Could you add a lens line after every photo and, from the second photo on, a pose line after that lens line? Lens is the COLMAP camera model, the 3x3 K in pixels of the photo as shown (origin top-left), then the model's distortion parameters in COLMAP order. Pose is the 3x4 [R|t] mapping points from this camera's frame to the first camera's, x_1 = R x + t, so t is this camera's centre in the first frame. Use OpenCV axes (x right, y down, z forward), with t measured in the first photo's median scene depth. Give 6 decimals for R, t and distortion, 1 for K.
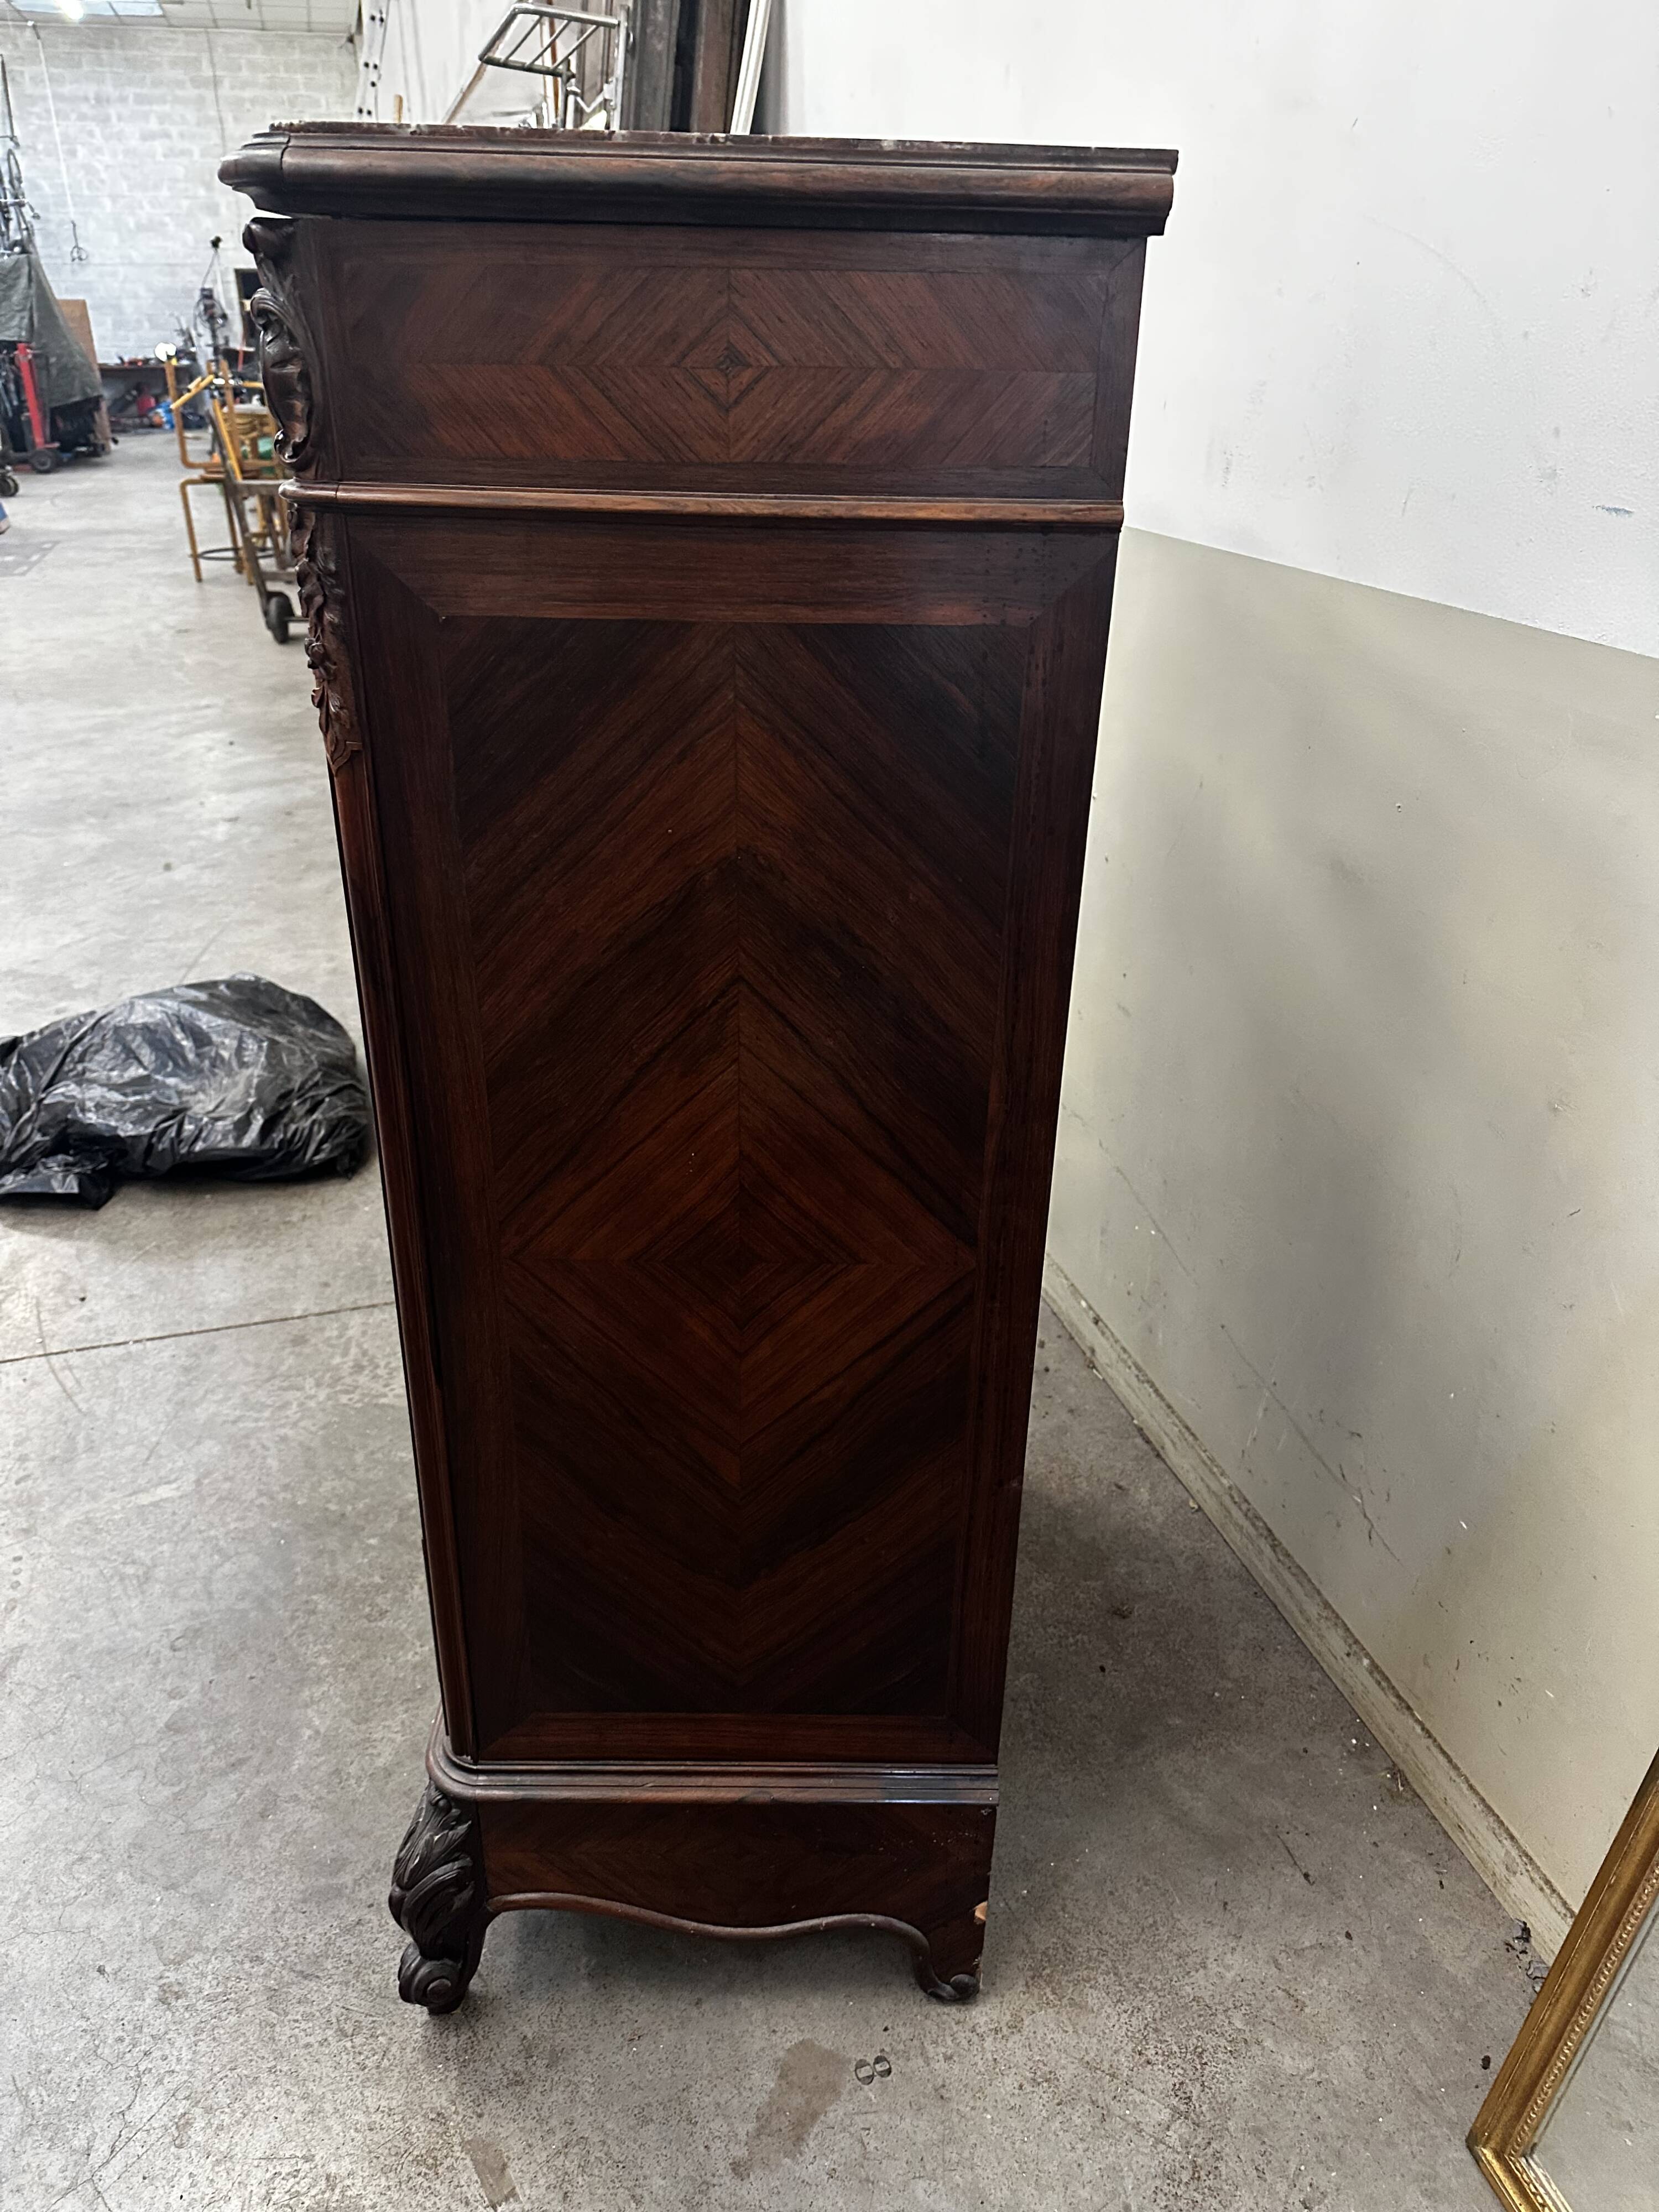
lens RADIAL K [[1551.1, 0, 828.9], [0, 1551.1, 1101.9], [0, 0, 1]] dist [0.035744, -0.050269]
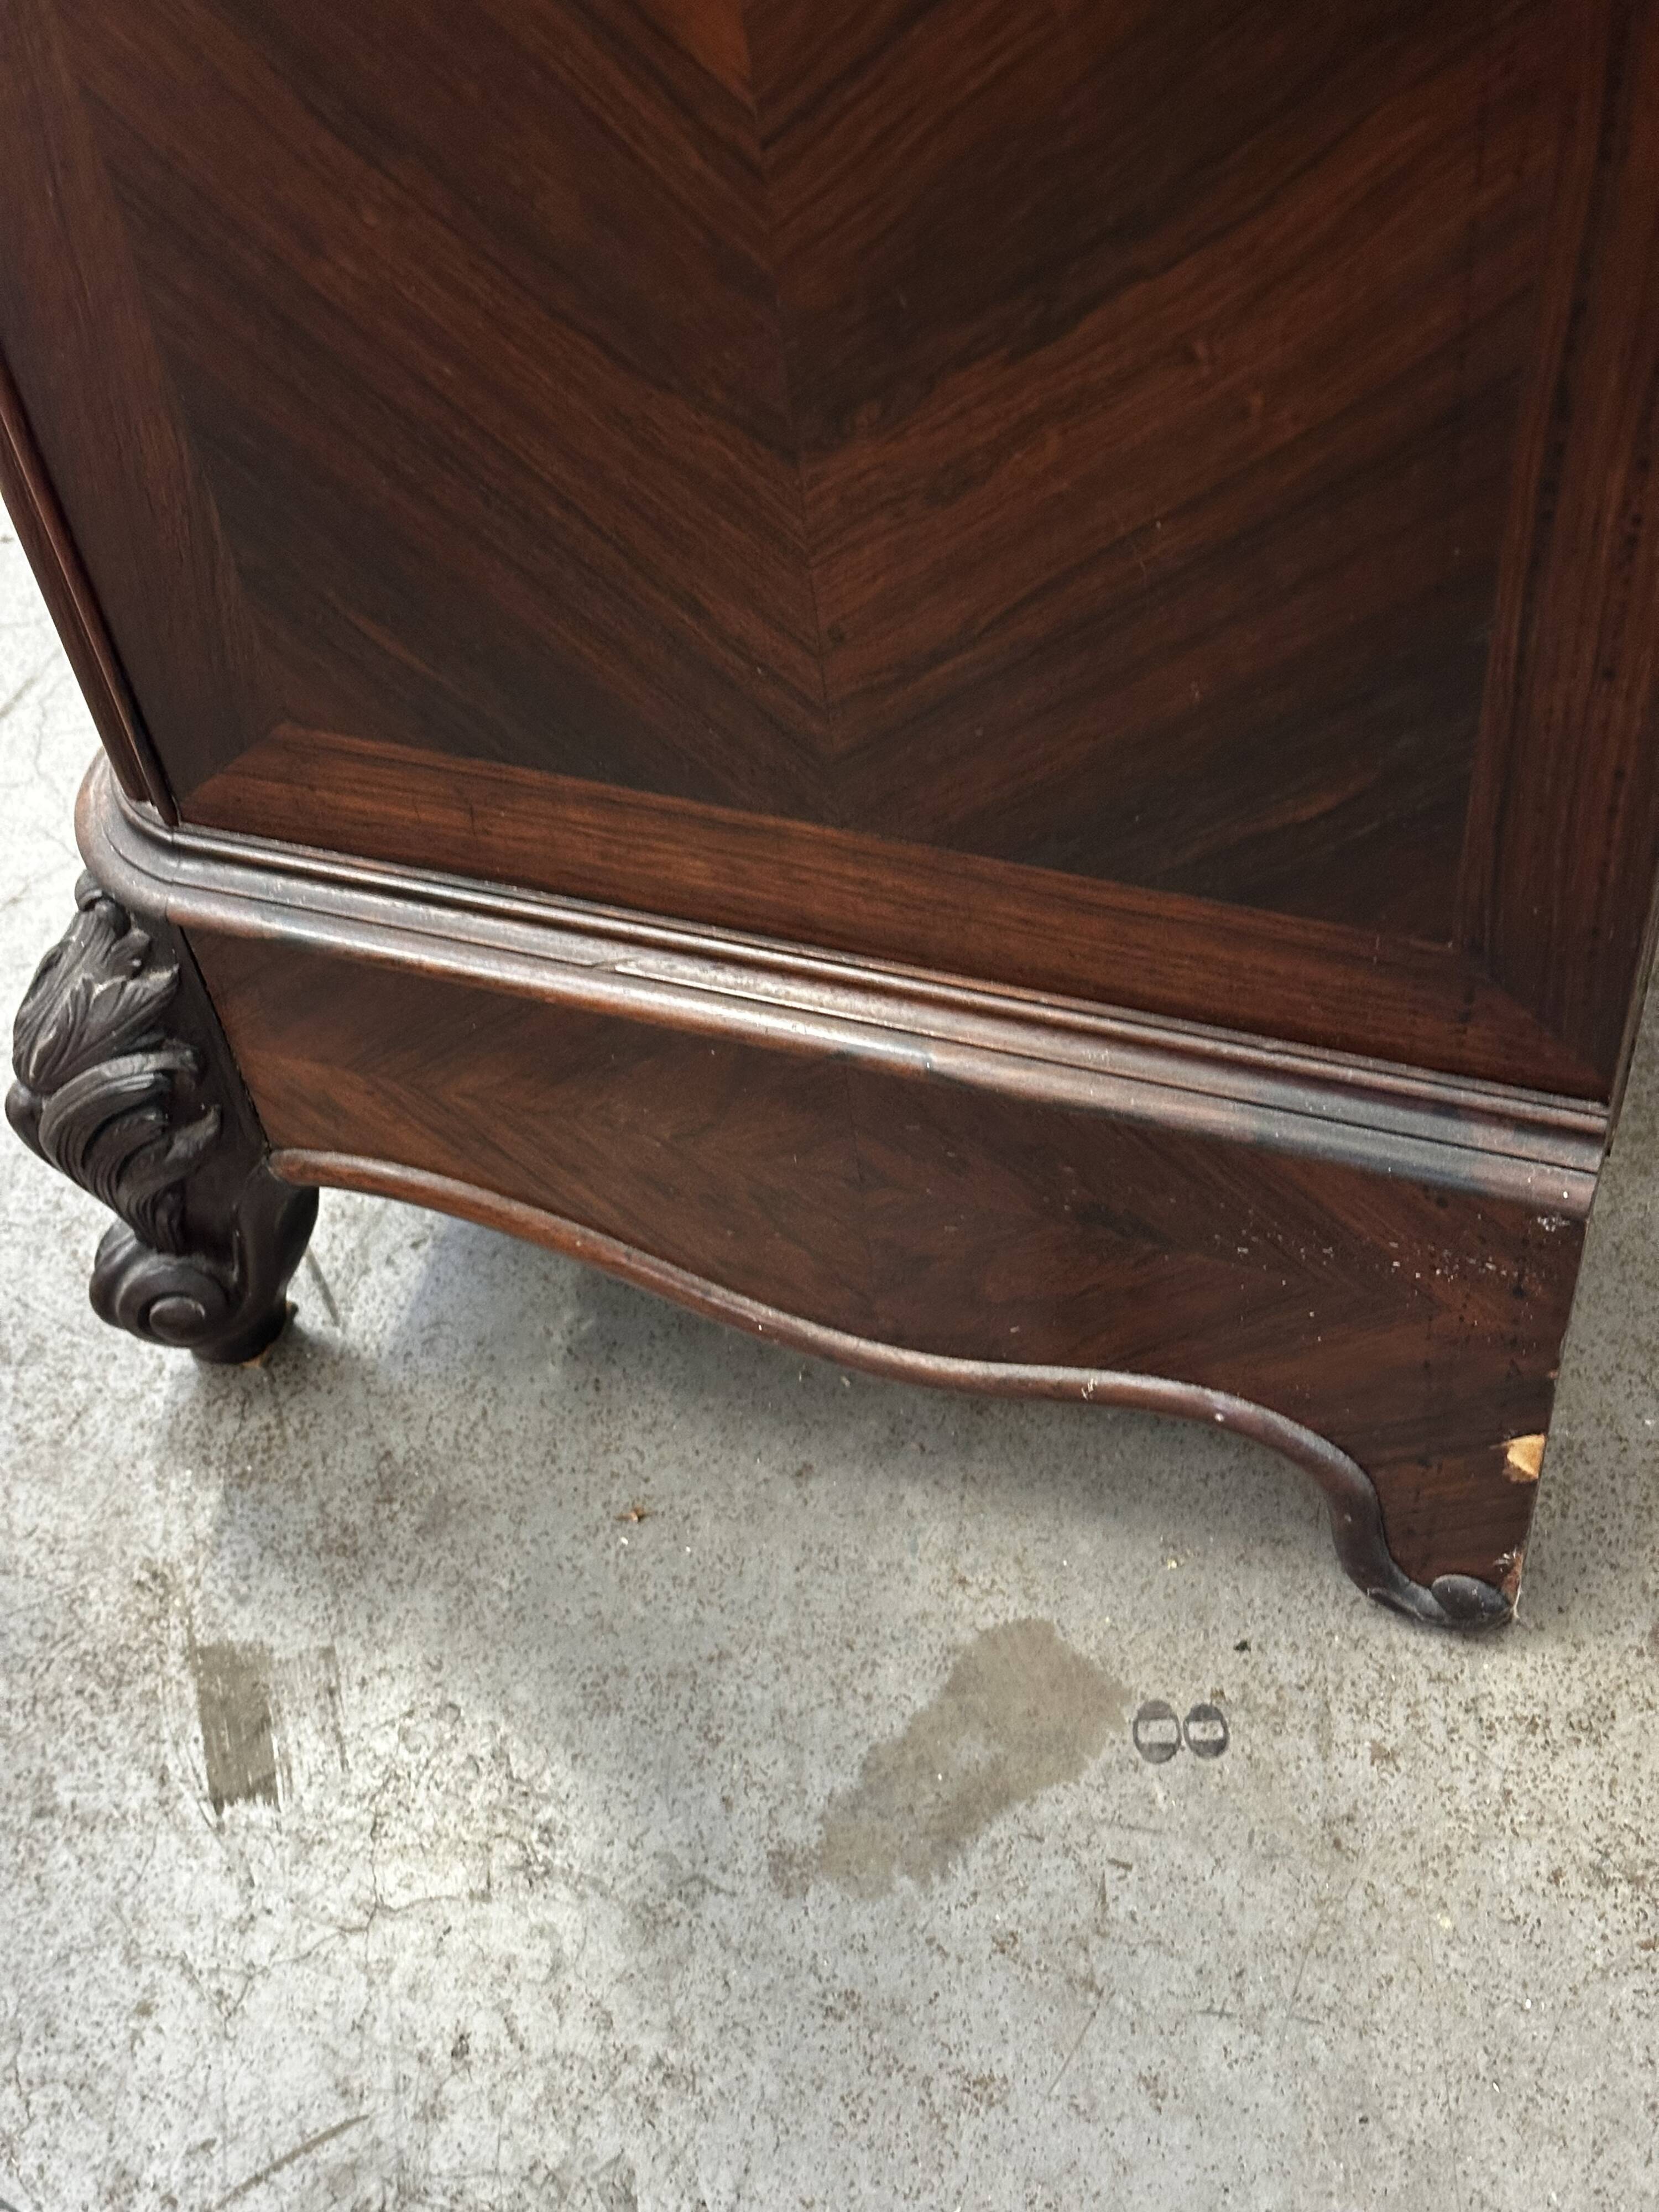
lens RADIAL K [[3050.3, 0, 865.5], [0, 3050.3, 1096.0], [0, 0, 1]] dist [0.123329, 0.000000]
pose [[0.944537, 0.194299, -0.264761, 0.125113], [-0.048485, 0.879869, 0.472737, 0.124230], [0.324808, -0.433681, 0.840489, 0.401150]]
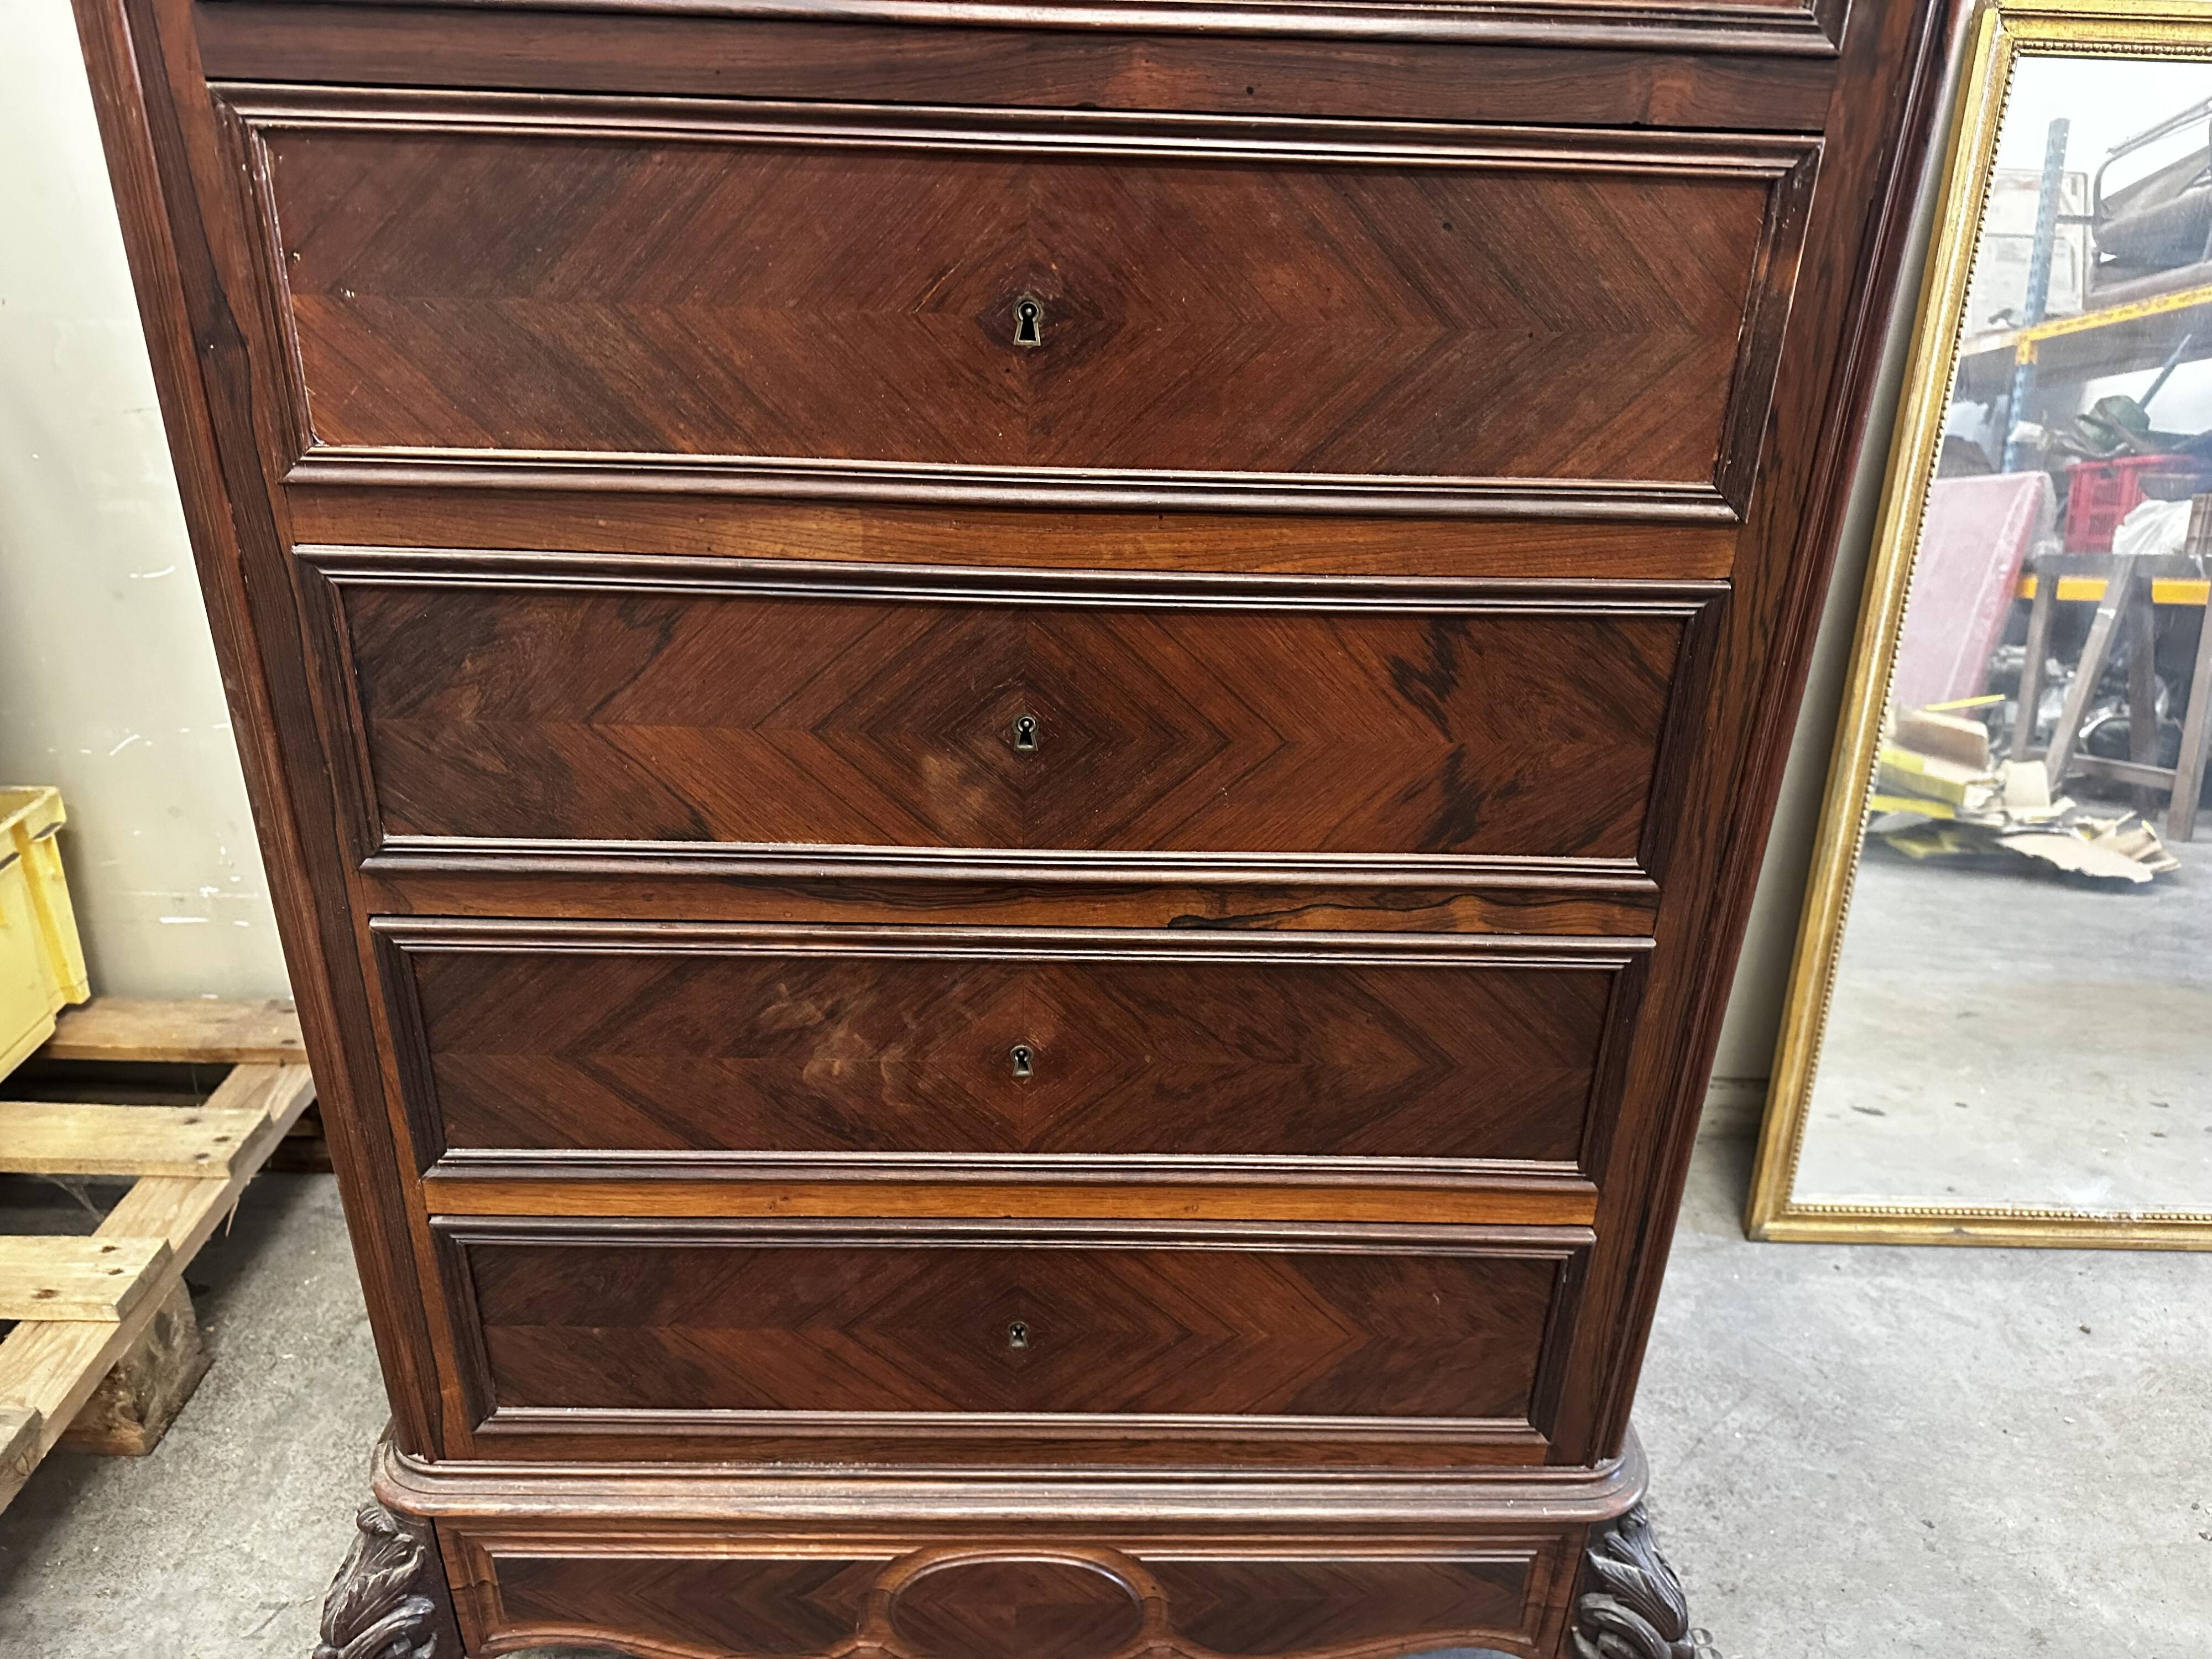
lens RADIAL K [[1560.8, 0, 1110.9], [0, 1560.8, 842.1], [0, 0, 1]] dist [0.023949, -0.037082]
pose [[0.281649, -0.435675, 0.854904, -0.614572], [0.394917, 0.864644, 0.310533, -0.169960], [-0.874479, 0.250155, 0.415582, 0.811193]]
